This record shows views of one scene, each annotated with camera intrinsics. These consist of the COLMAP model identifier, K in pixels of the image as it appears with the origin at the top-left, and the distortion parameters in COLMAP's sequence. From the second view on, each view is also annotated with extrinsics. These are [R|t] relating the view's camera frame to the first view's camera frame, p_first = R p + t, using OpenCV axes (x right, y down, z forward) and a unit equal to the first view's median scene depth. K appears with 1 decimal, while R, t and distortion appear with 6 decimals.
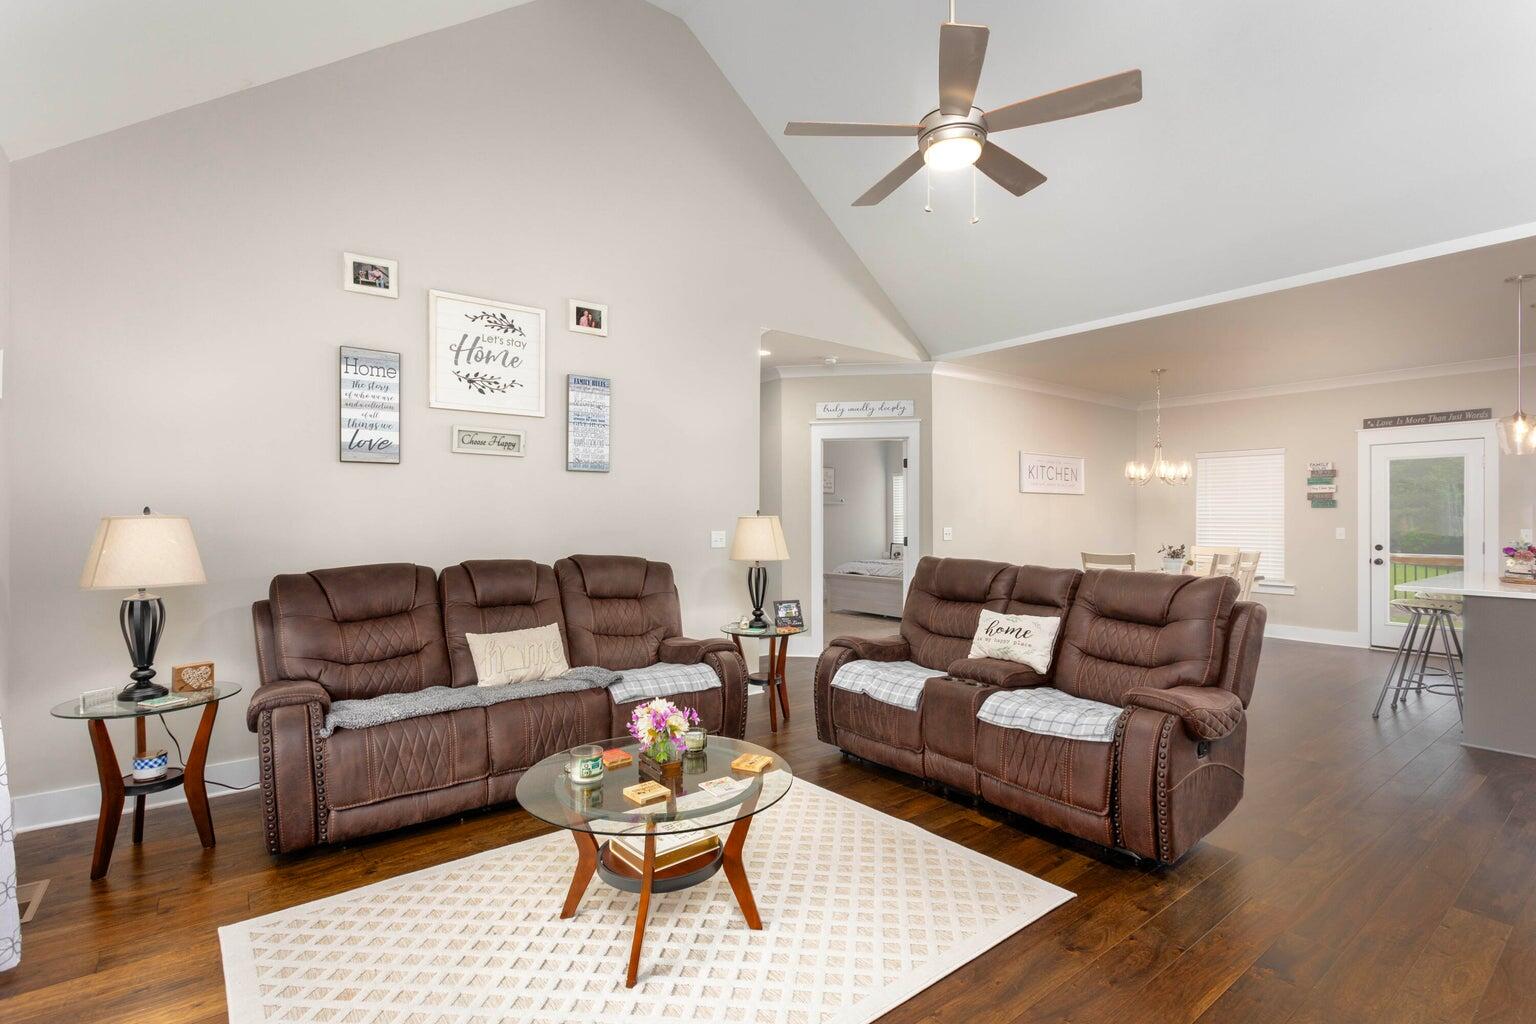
lens RADIAL K [[725.5, 0, 774.9], [0, 725.5, 515.0], [0, 0, 1]] dist [0.006354, 0.001638]
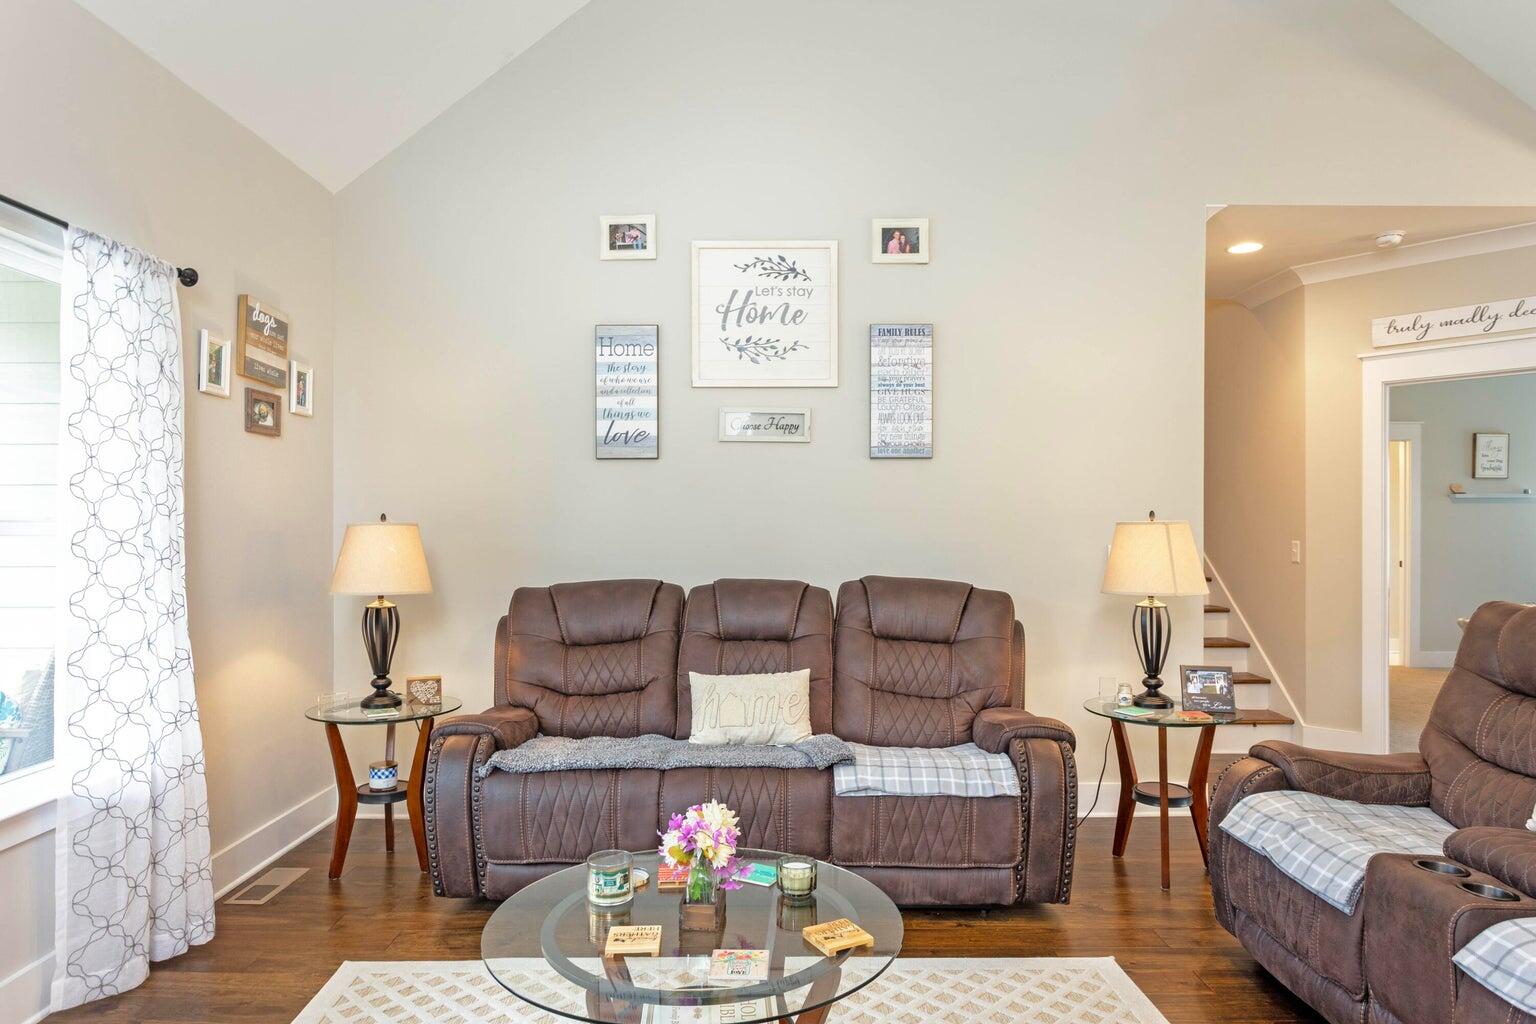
lens RADIAL K [[962.9, 0, 766.2], [0, 962.9, 522.5], [0, 0, 1]] dist [-0.010251, 0.011968]
pose [[0.789620, -0.000780, -0.613596, 0.257106], [0.003643, 0.999988, 0.003418, -0.001316], [0.613585, -0.004934, 0.789613, 0.215944]]
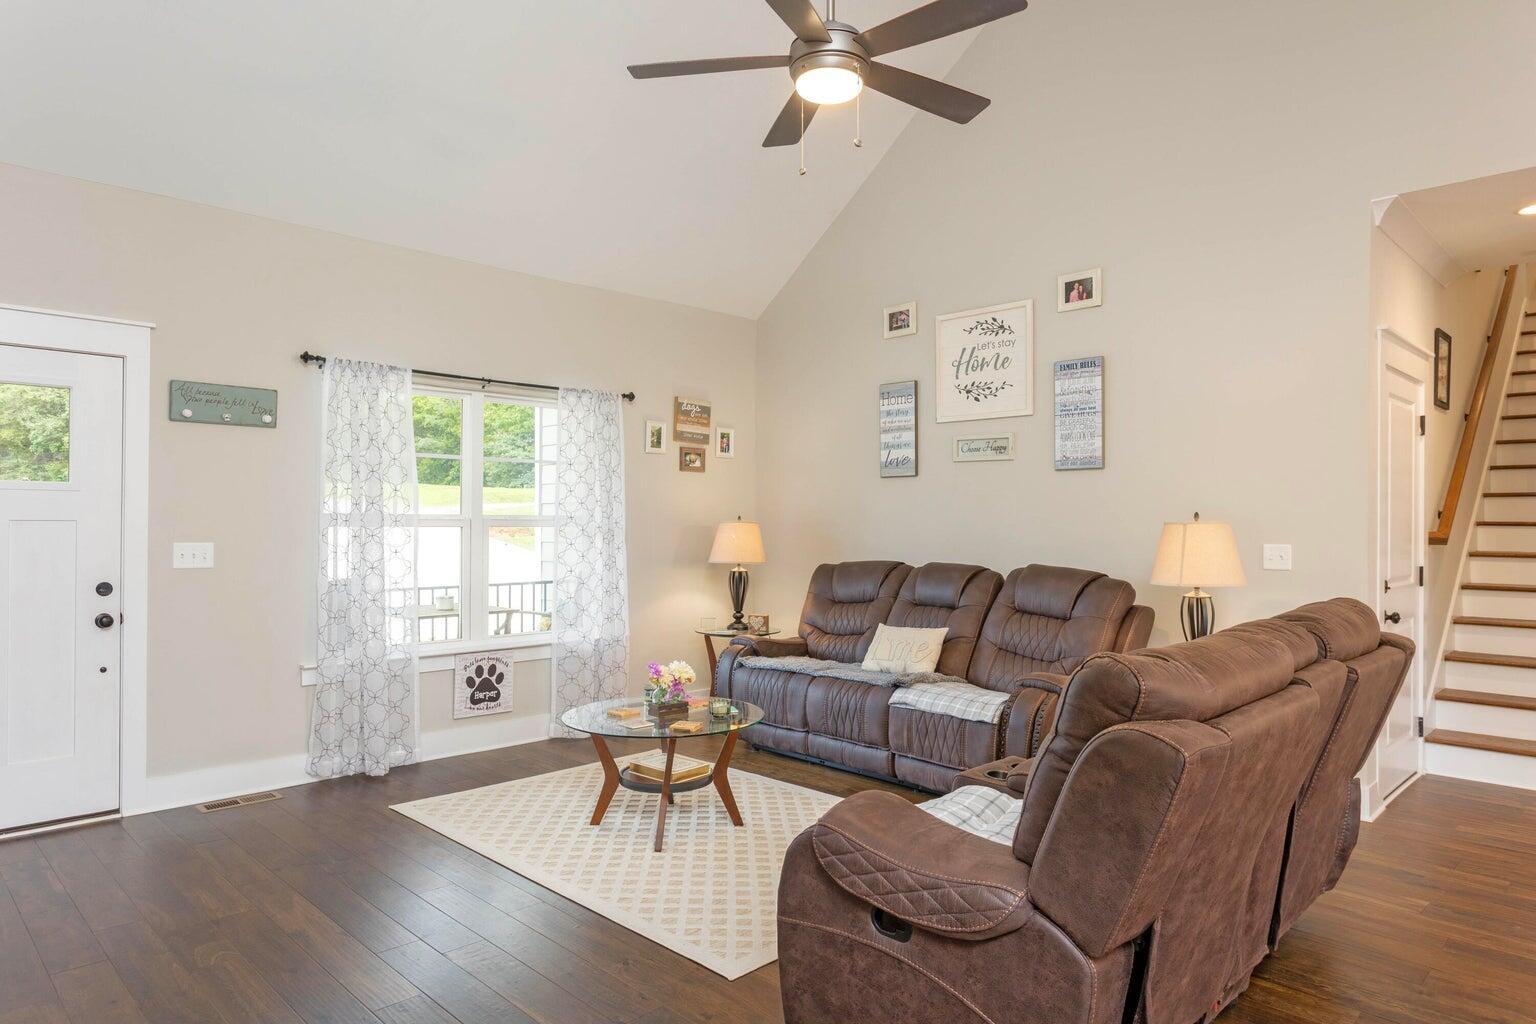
lens RADIAL K [[962.9, 0, 775.5], [0, 962.9, 521.6], [0, 0, 1]] dist [-0.010251, 0.011968]
pose [[0.119971, 0.005413, -0.992763, 0.998687], [0.006076, 0.999962, 0.006187, -0.008597], [0.992759, -0.006774, 0.119933, 0.606958]]
